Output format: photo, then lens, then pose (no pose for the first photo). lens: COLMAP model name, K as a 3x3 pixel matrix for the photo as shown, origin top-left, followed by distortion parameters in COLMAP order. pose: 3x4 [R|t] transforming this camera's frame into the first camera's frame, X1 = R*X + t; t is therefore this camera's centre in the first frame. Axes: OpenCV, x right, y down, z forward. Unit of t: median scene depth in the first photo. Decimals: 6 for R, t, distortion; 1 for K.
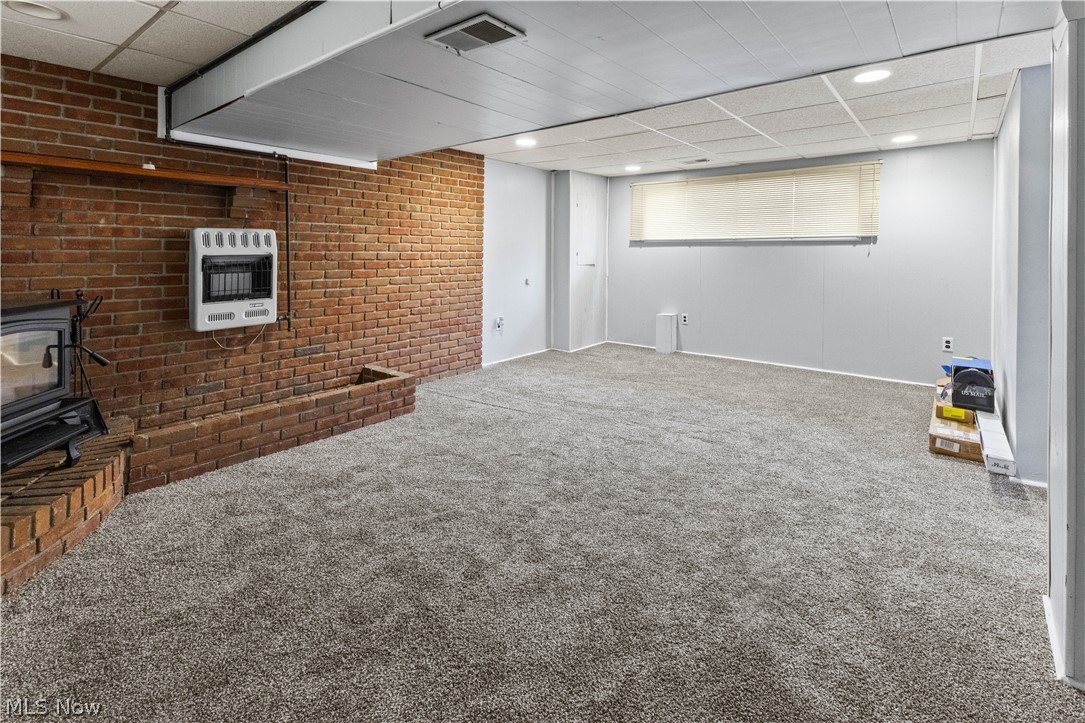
lens RADIAL K [[510.8, 0, 544.7], [0, 510.8, 254.8], [0, 0, 1]] dist [0.001952, 0.000286]
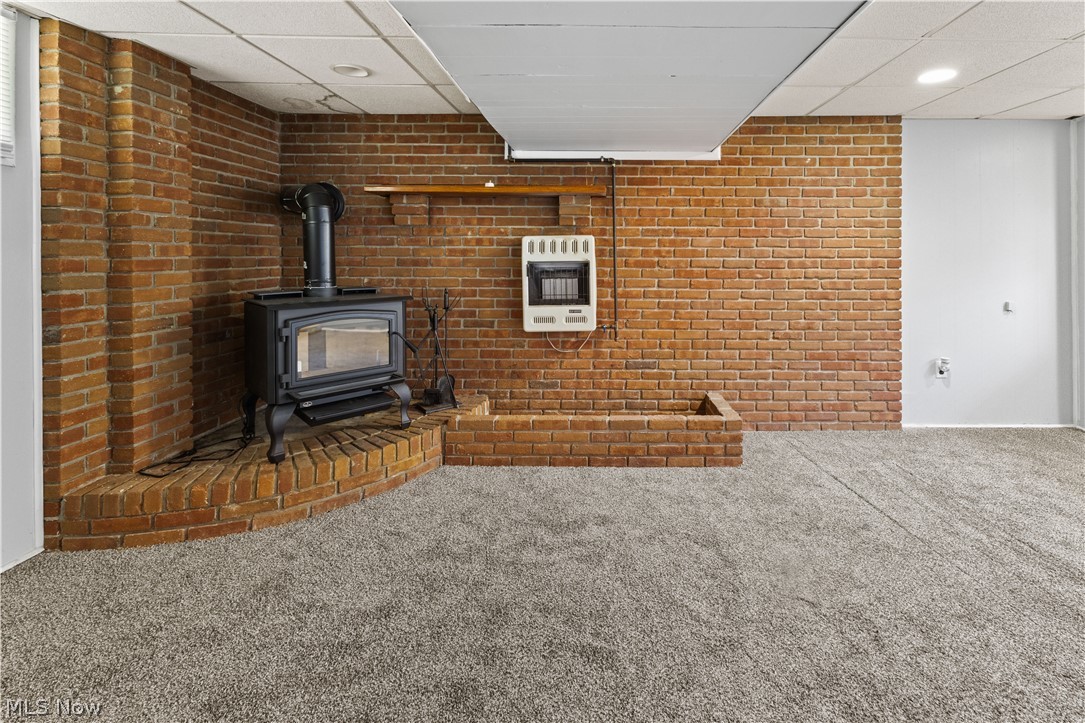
lens RADIAL K [[510.8, 0, 544.7], [0, 510.8, 254.8], [0, 0, 1]] dist [0.001952, 0.000286]
pose [[0.622694, -0.004945, -0.782450, 0.180575], [-0.004417, 0.999942, -0.009835, -0.002297], [0.782453, 0.009580, 0.622636, 0.321877]]
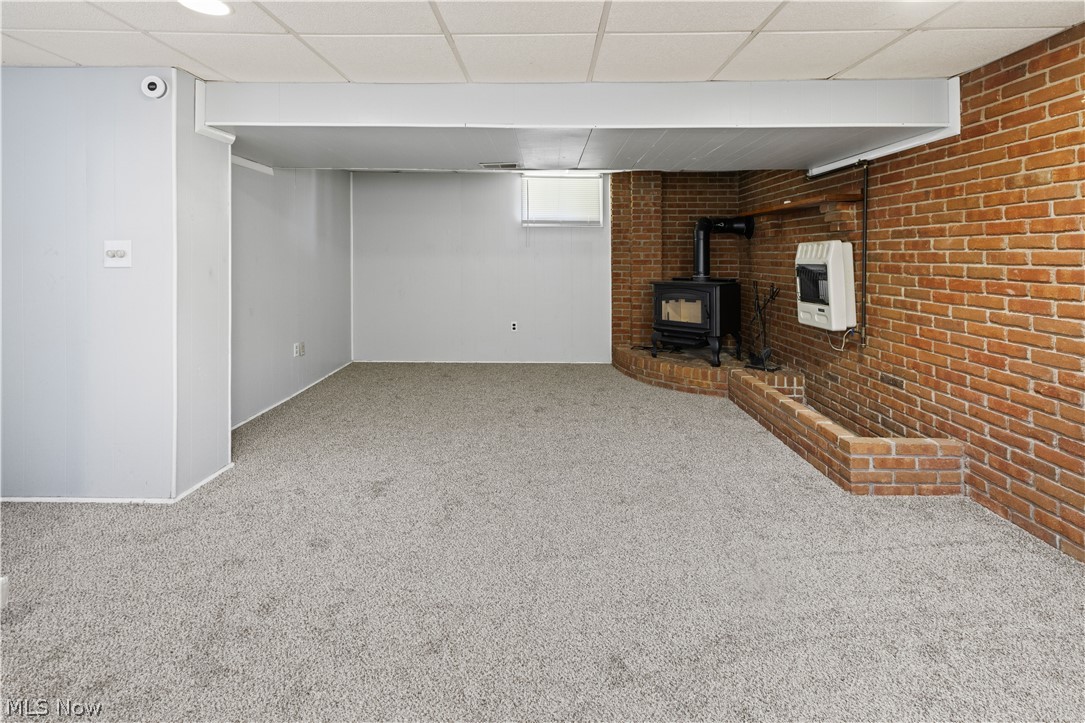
lens RADIAL K [[510.8, 0, 544.7], [0, 510.8, 254.8], [0, 0, 1]] dist [0.001952, 0.000286]
pose [[-0.784107, -0.007162, -0.620584, 0.579628], [-0.010882, 0.999938, 0.002209, -0.016840], [0.620530, 0.008485, -0.784137, 1.480528]]
